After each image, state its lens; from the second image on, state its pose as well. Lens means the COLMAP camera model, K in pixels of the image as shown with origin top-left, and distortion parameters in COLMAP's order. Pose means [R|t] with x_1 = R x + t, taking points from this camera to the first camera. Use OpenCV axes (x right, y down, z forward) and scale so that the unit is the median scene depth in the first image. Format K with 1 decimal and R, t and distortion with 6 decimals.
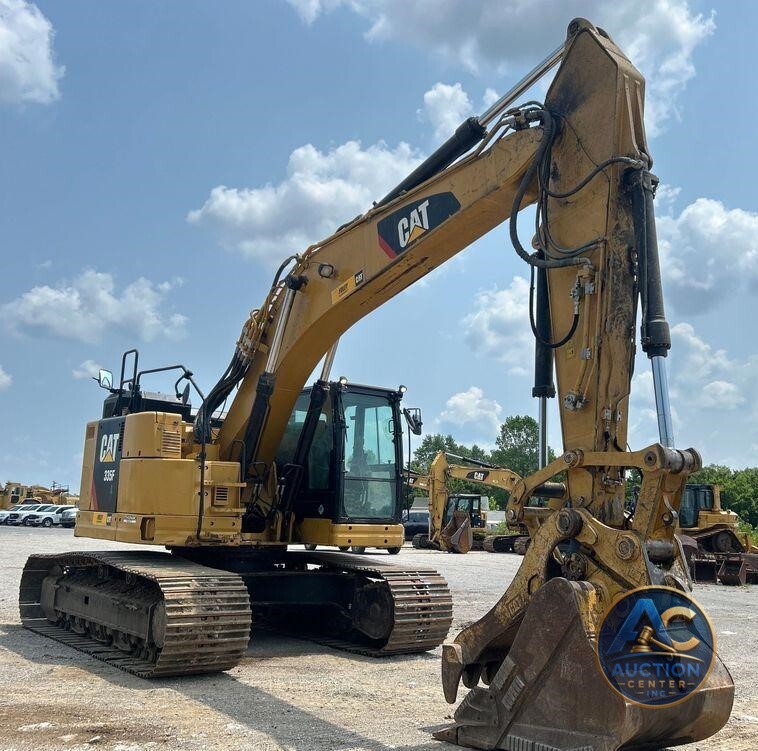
lens RADIAL K [[822.3, 0, 426.1], [0, 822.3, 370.5], [0, 0, 1]] dist [0.023472, 0.000000]
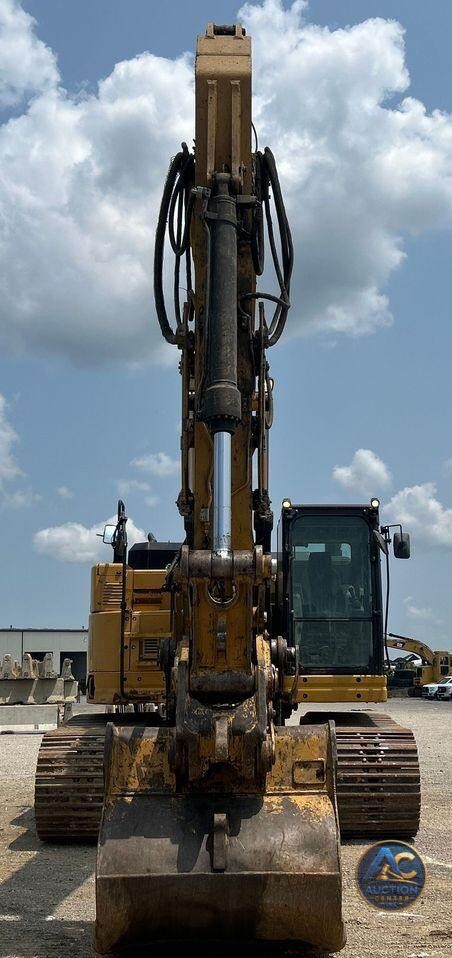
lens RADIAL K [[1034.7, 0, 284.1], [0, 1034.7, 469.0], [0, 0, 1]] dist [0.038856, 0.000000]
pose [[0.801976, -0.150740, -0.578024, 0.575978], [0.132107, 0.988434, -0.074478, 0.063200], [0.582565, -0.016631, 0.812614, 0.165049]]
